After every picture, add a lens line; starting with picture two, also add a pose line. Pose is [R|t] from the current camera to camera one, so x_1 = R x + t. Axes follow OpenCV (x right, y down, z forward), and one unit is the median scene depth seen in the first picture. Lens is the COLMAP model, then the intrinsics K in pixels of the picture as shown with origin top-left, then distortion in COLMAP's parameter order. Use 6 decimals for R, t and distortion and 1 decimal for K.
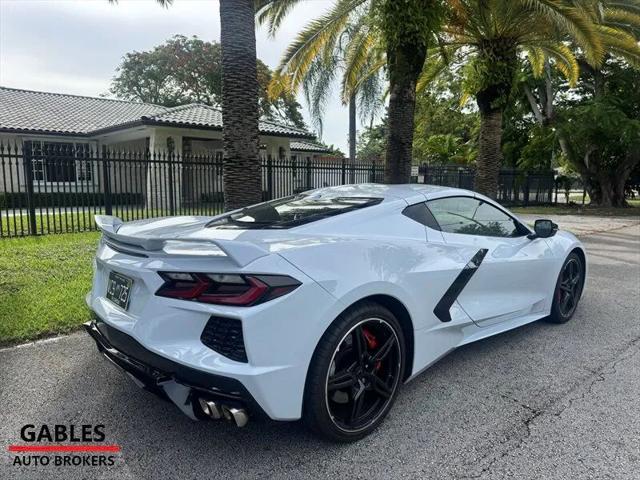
lens RADIAL K [[450.0, 0, 322.4], [0, 450.0, 243.8], [0, 0, 1]] dist [0.073293, -0.093167]
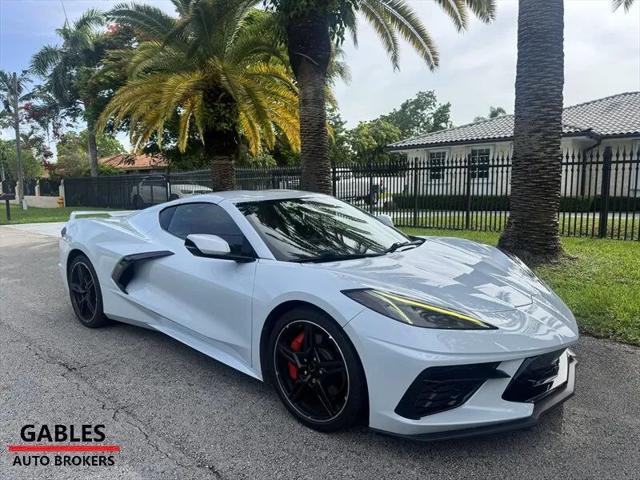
lens RADIAL K [[450.0, 0, 319.2], [0, 450.0, 240.0], [0, 0, 1]] dist [0.073293, -0.093167]
pose [[0.107667, 0.112748, -0.987773, 0.316665], [-0.127269, 0.986937, 0.098780, -0.036489], [0.986007, 0.115078, 0.120610, 0.266002]]
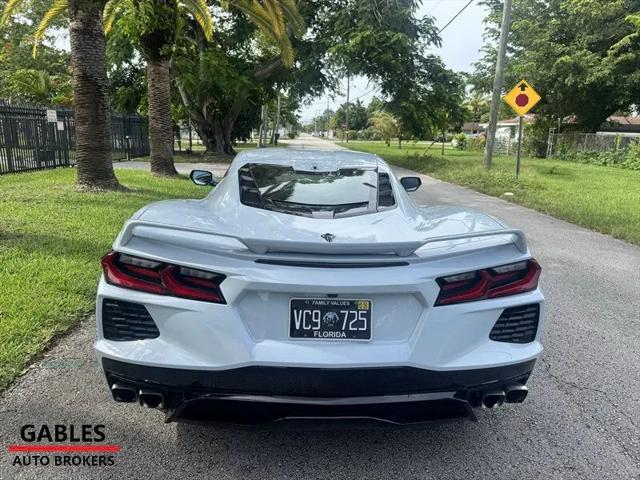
lens RADIAL K [[450.0, 0, 323.8], [0, 450.0, 238.5], [0, 0, 1]] dist [0.073293, -0.093167]
pose [[0.631029, -0.167392, 0.757484, -0.159649], [0.085884, 0.985515, 0.146236, -0.021683], [-0.770991, -0.027224, 0.636264, 0.091251]]
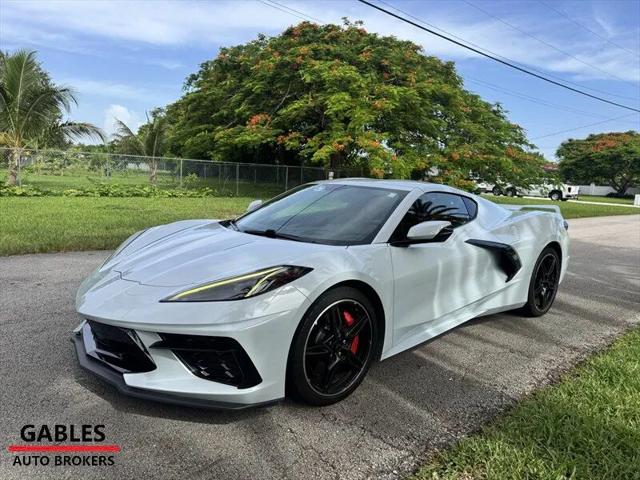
lens RADIAL K [[450.0, 0, 310.5], [0, 450.0, 238.8], [0, 0, 1]] dist [0.073293, -0.093167]
pose [[0.841528, 0.096157, -0.531586, 0.232710], [-0.108784, 0.994036, 0.007597, 0.008421], [0.529147, 0.051435, 0.846970, -0.016548]]
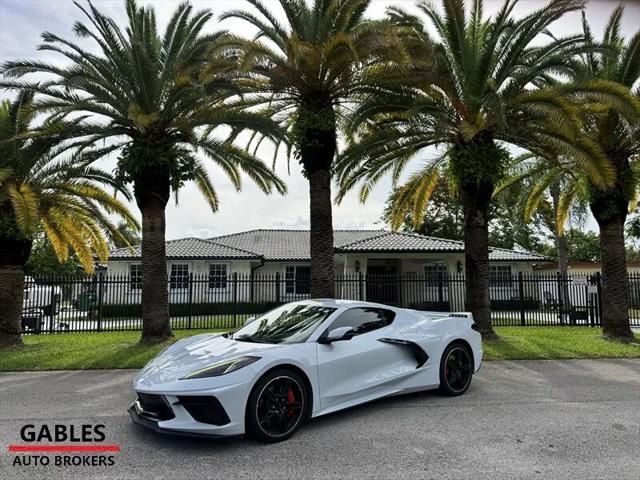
lens RADIAL K [[450.0, 0, 318.6], [0, 450.0, 237.6], [0, 0, 1]] dist [0.073293, -0.093167]
pose [[0.804786, -0.080443, -0.588089, 0.358453], [-0.069336, 0.971250, -0.227740, 0.008962], [0.589502, 0.224058, 0.776071, -0.103662]]
